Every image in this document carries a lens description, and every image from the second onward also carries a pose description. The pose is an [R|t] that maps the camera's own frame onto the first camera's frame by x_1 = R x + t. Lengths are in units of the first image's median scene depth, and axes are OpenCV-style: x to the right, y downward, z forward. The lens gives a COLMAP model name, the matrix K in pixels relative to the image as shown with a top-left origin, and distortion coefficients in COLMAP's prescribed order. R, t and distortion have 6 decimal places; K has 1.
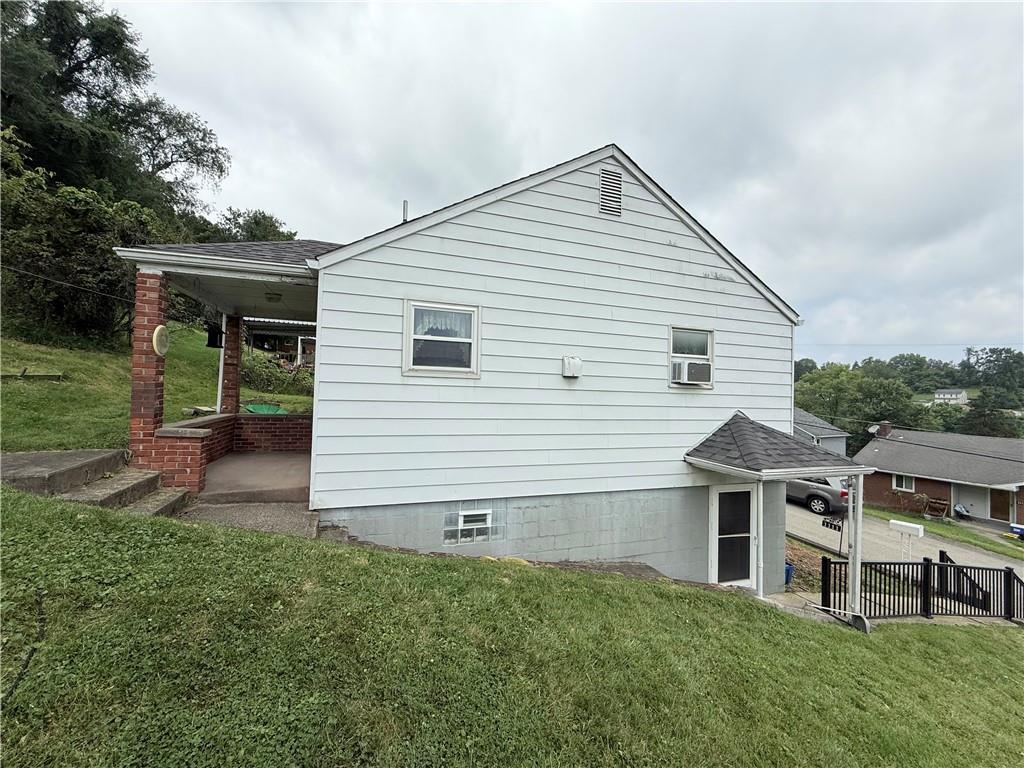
lens RADIAL K [[409.9, 0, 508.8], [0, 409.9, 388.6], [0, 0, 1]] dist [0.002158, 0.000092]
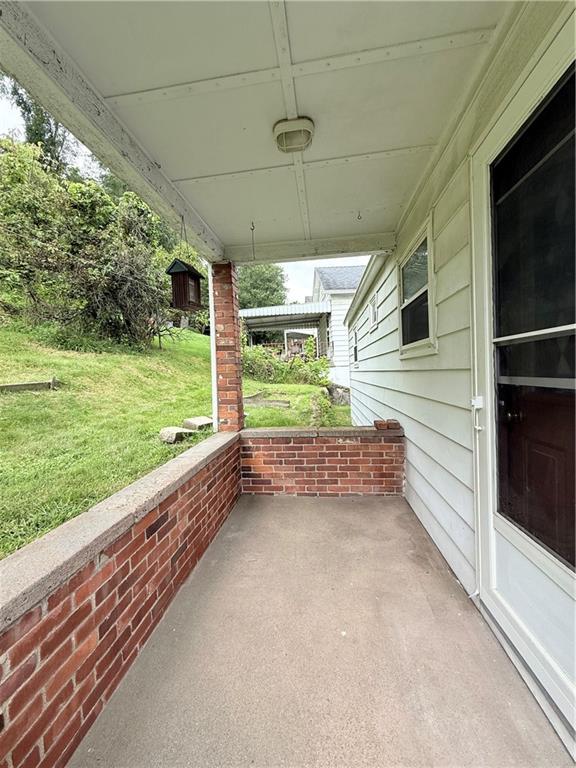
lens RADIAL K [[307.4, 0, 286.2], [0, 307.4, 382.2], [0, 0, 1]] dist [0.002158, 0.000092]
pose [[0.899900, -0.053817, -0.432762, -0.352502], [0.074238, 0.996777, 0.030416, -0.014432], [0.429731, -0.059498, 0.900995, 0.546195]]
